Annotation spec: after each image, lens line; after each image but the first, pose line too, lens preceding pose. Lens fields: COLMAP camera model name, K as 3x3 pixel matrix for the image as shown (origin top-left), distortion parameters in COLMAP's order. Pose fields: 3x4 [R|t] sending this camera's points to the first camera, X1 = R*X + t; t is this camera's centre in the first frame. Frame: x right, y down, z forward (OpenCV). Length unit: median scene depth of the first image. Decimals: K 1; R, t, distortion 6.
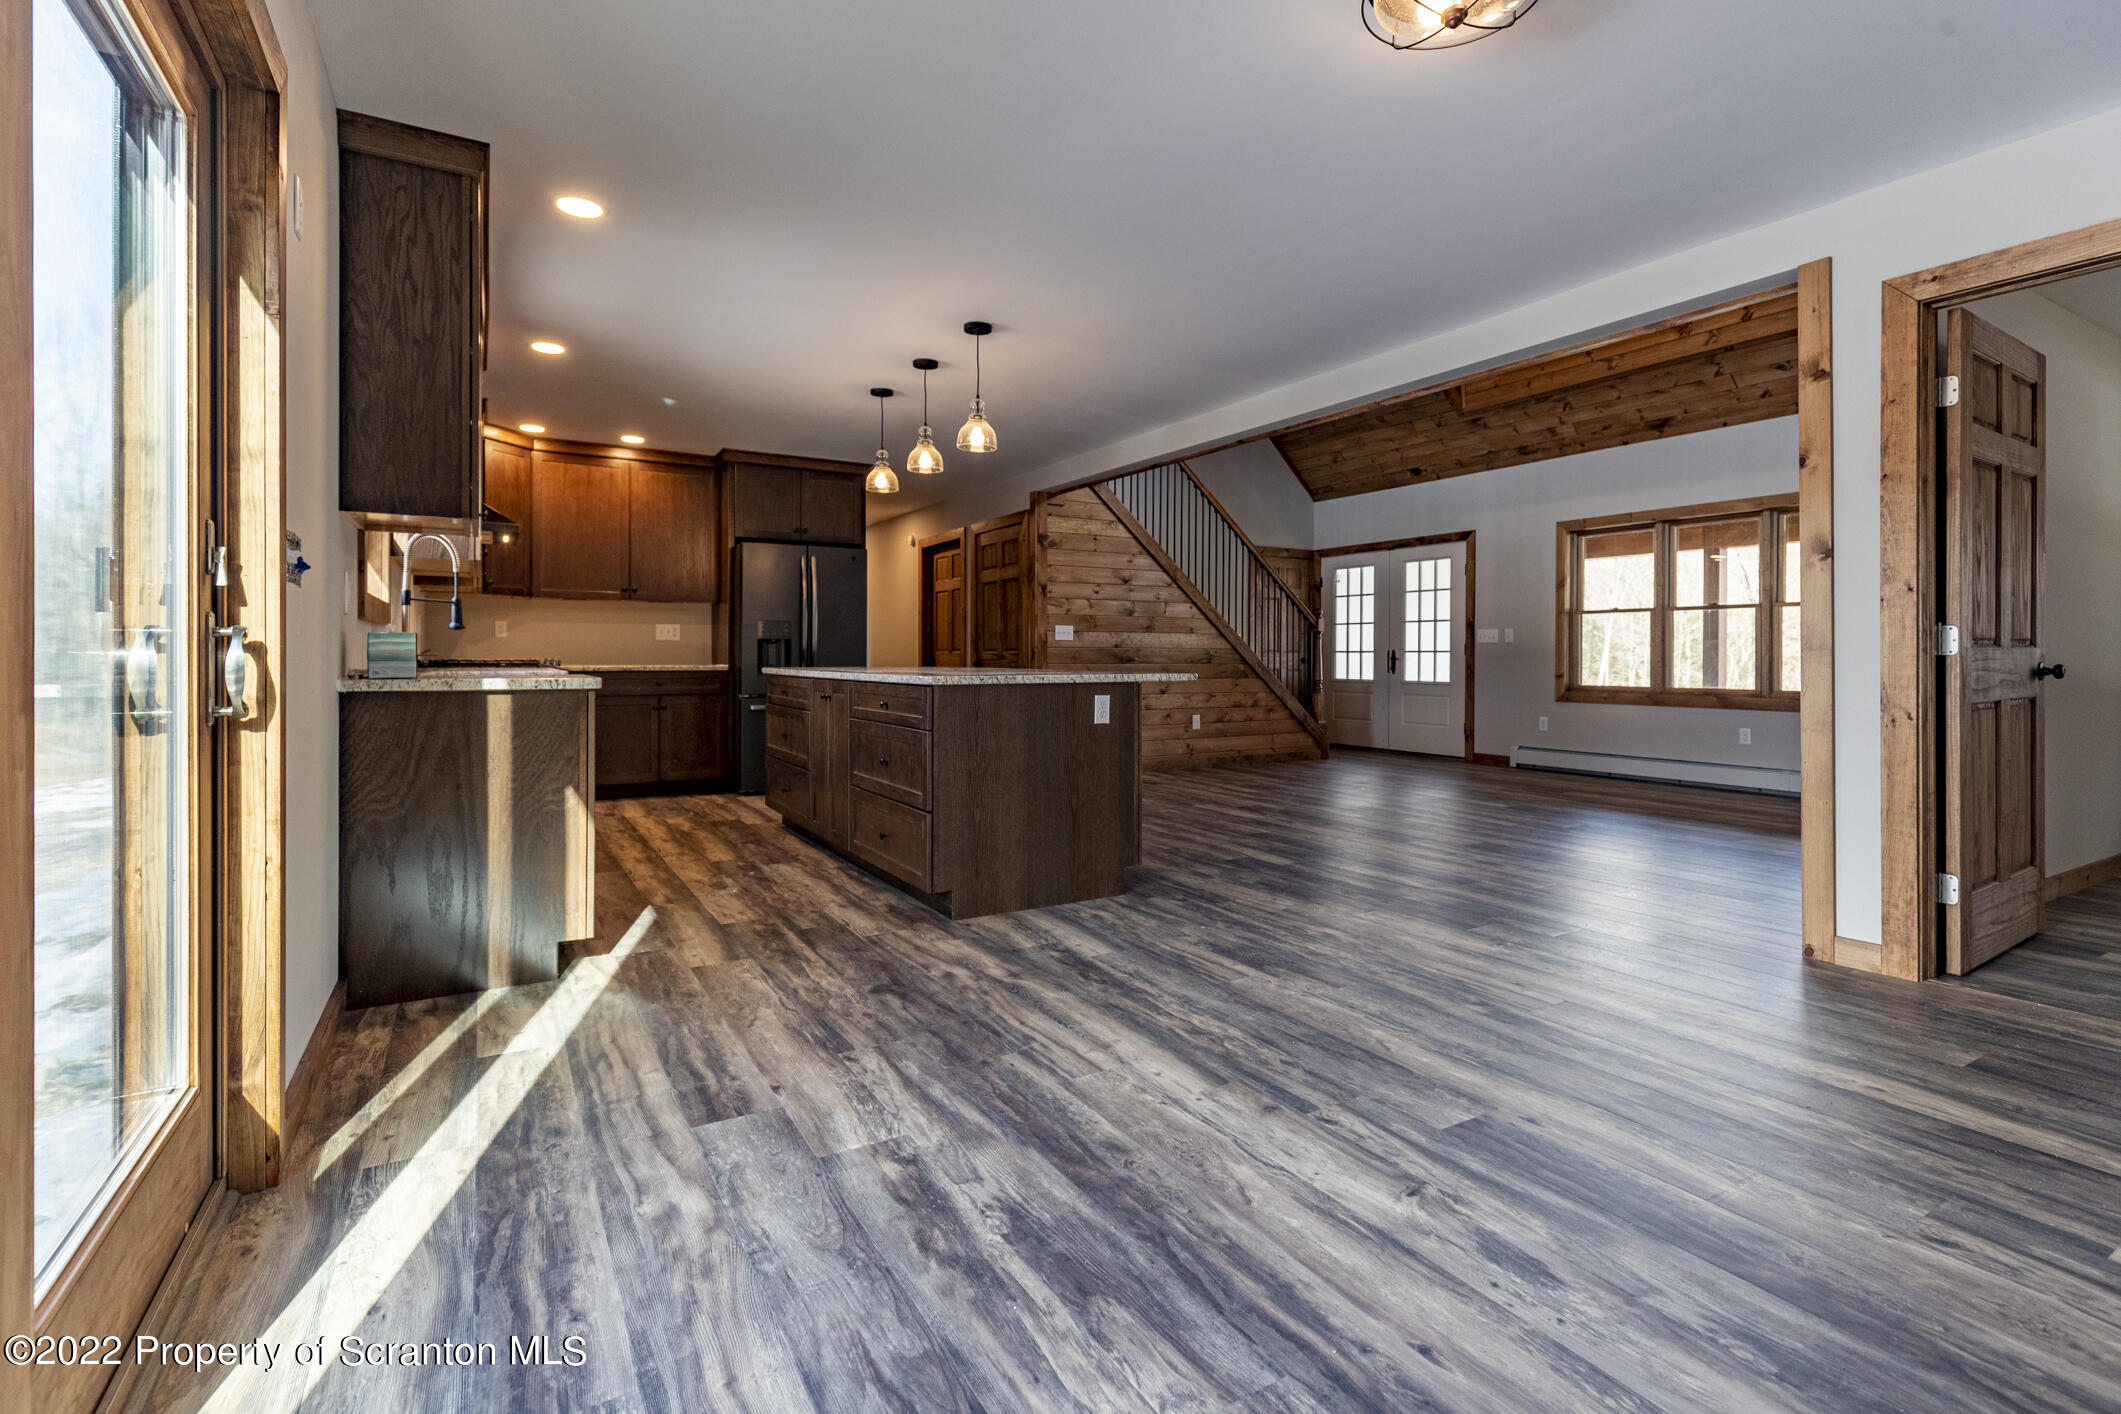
lens RADIAL K [[968.4, 0, 1081.5], [0, 968.4, 663.7], [0, 0, 1]] dist [-0.013475, 0.000641]
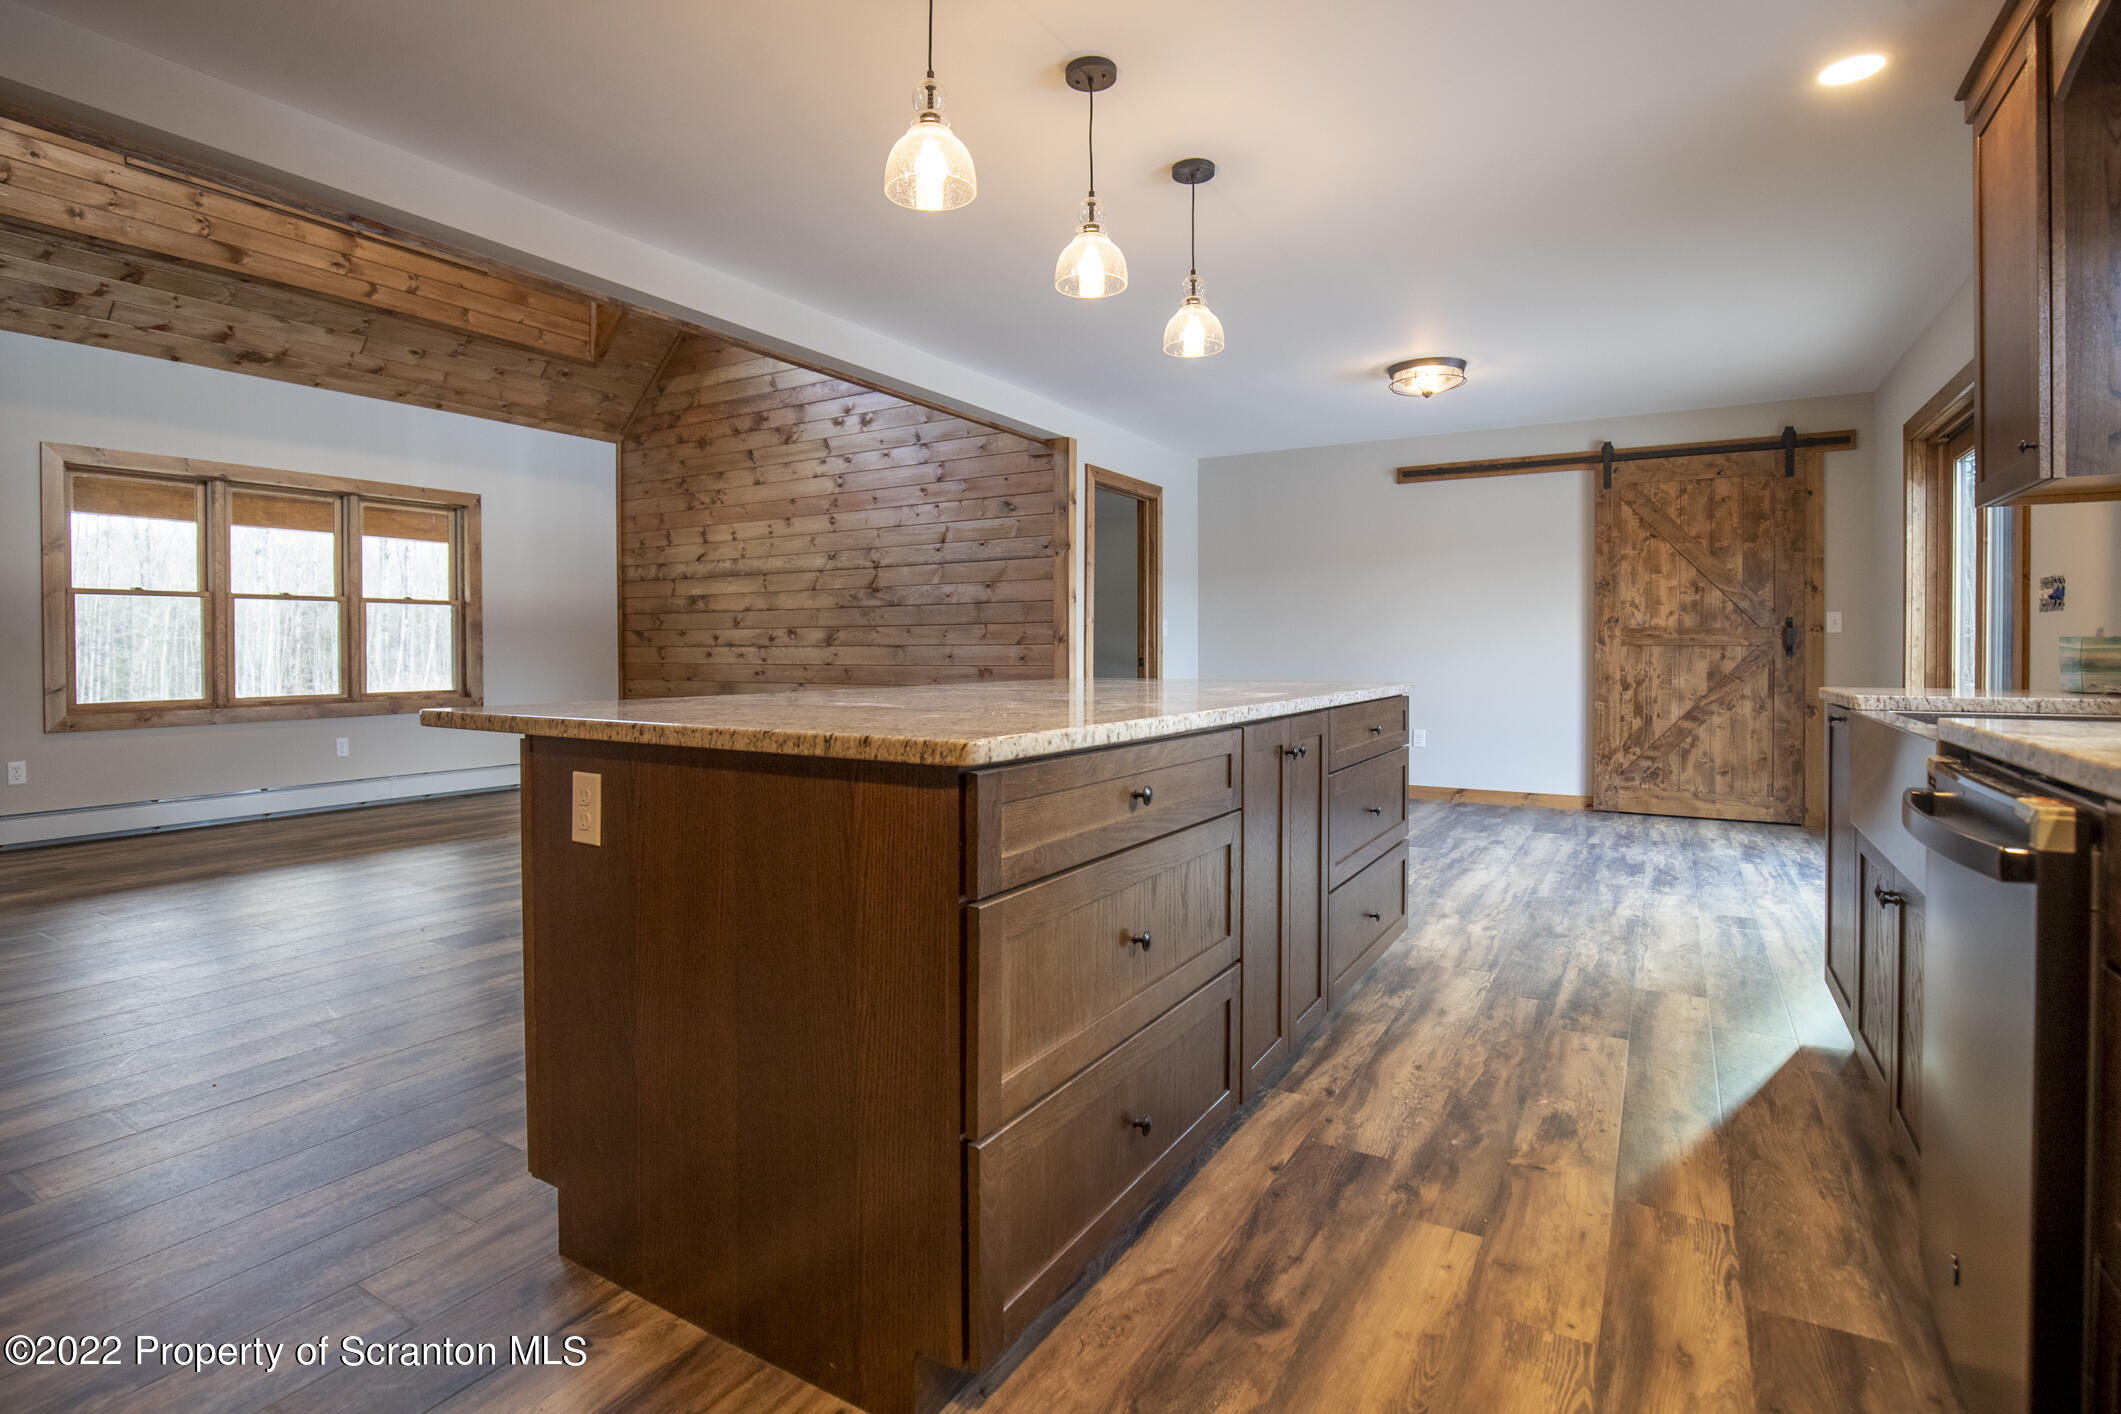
lens RADIAL K [[1014.8, 0, 1003.4], [0, 1014.8, 678.7], [0, 0, 1]] dist [0.005483, -0.000494]
pose [[-0.428556, -0.024319, 0.903188, -0.426900], [0.008338, 0.999489, 0.030868, -0.012485], [-0.903477, 0.020759, -0.428134, 0.876092]]
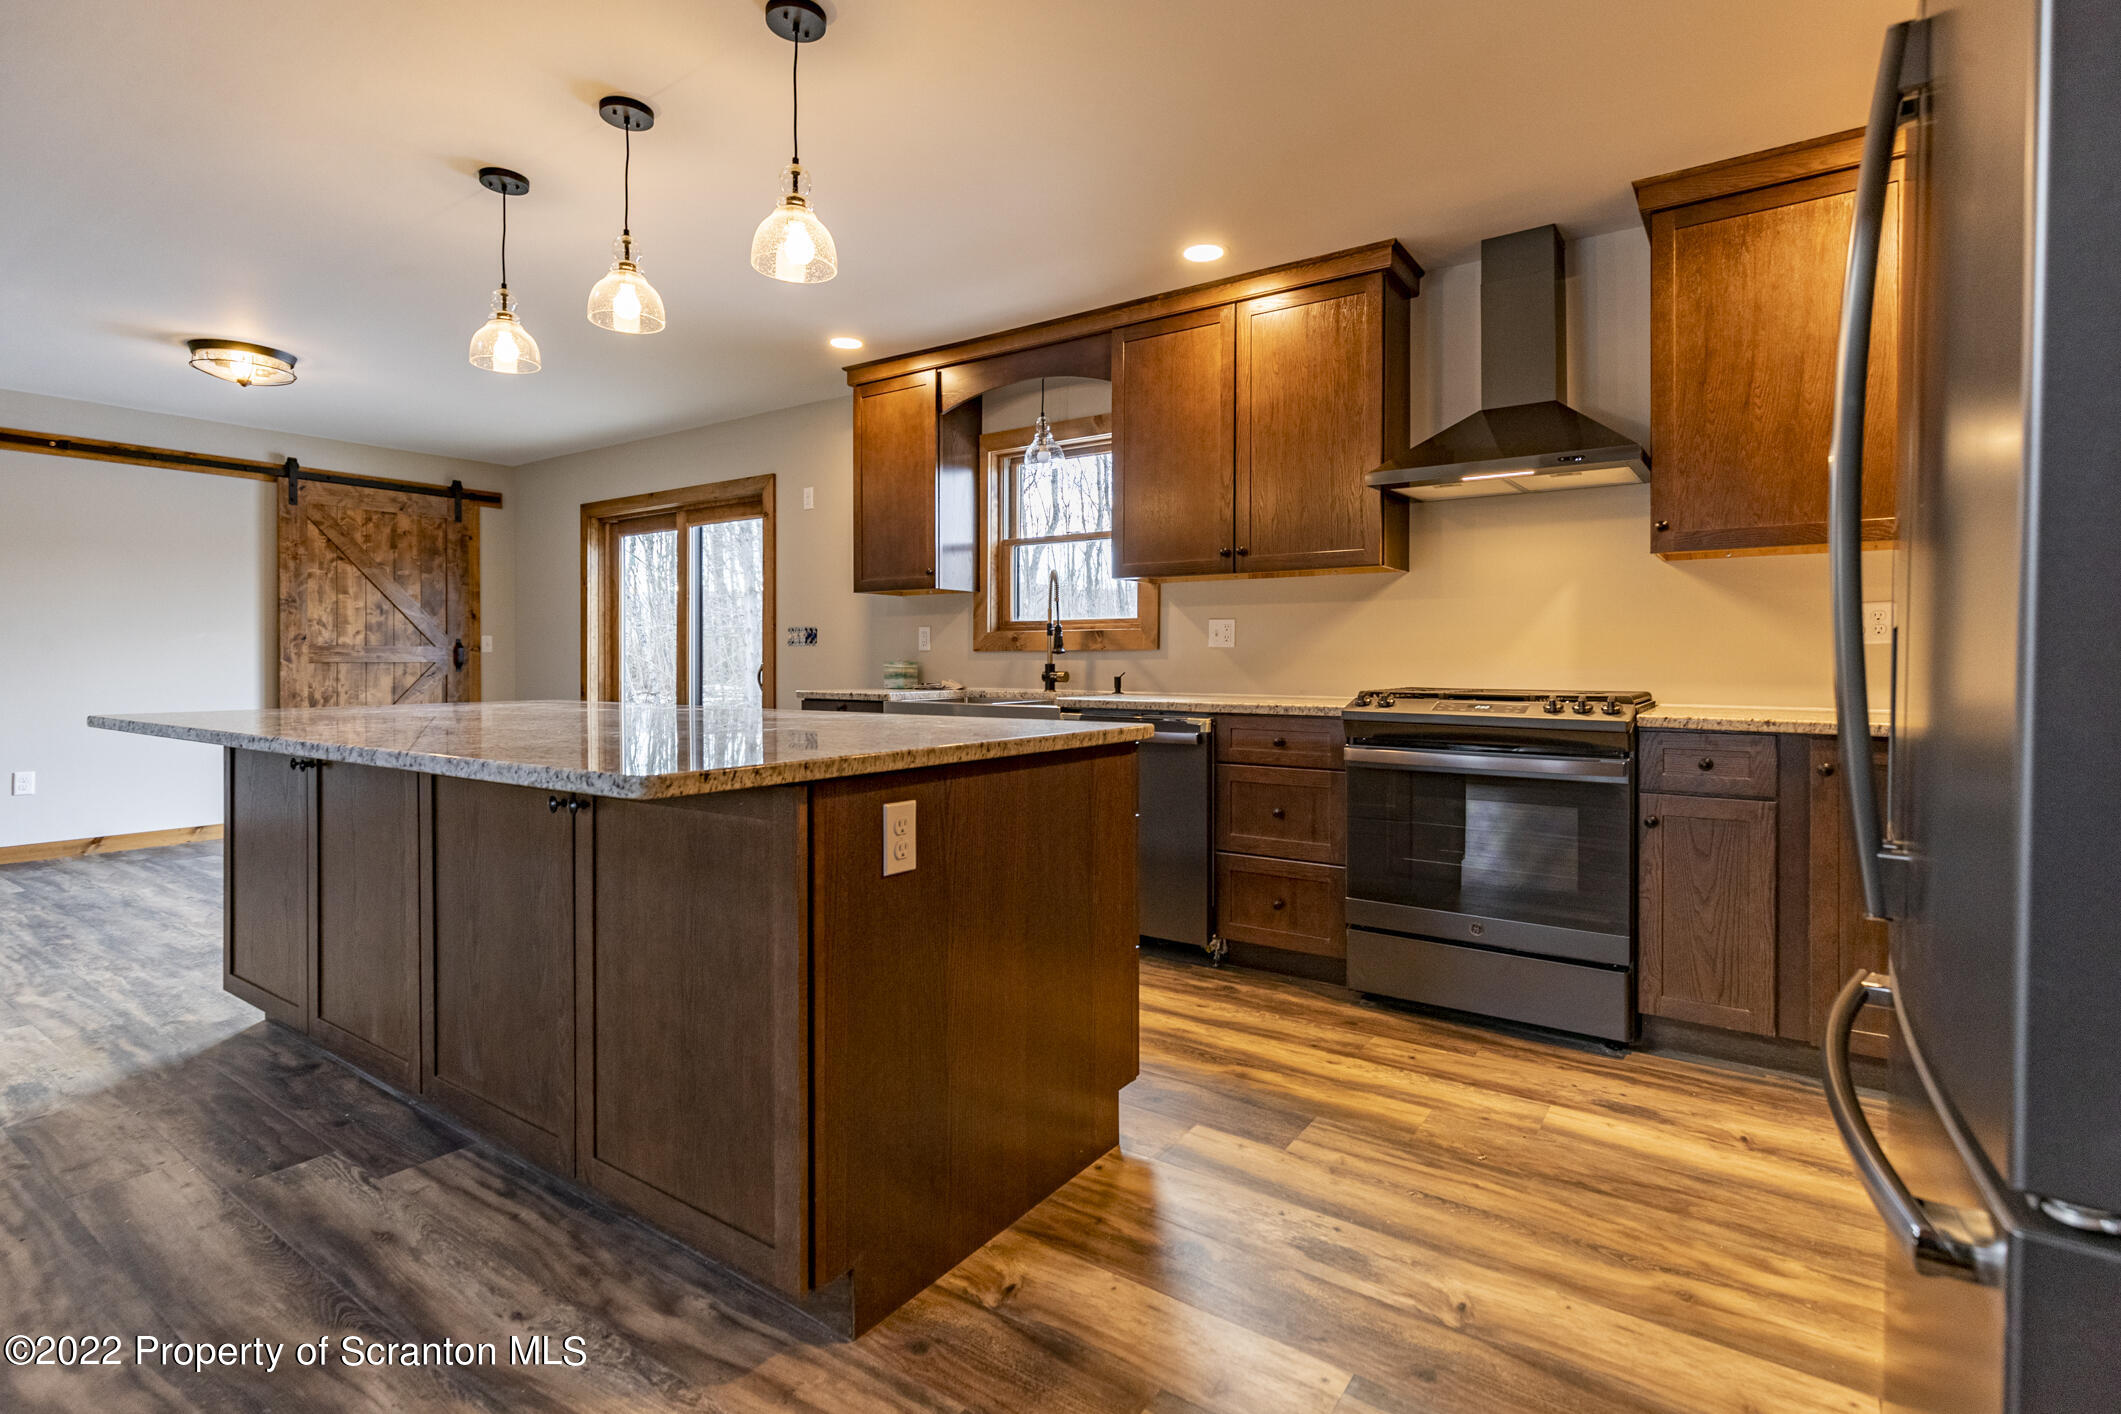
lens RADIAL K [[1014.8, 0, 1084.8], [0, 1014.8, 654.6], [0, 0, 1]] dist [0.005483, -0.000494]
pose [[-0.911983, -0.001528, -0.410226, -0.112848], [-0.002147, 0.999997, 0.001047, -0.018418], [0.410223, 0.001835, -0.911983, 1.097532]]
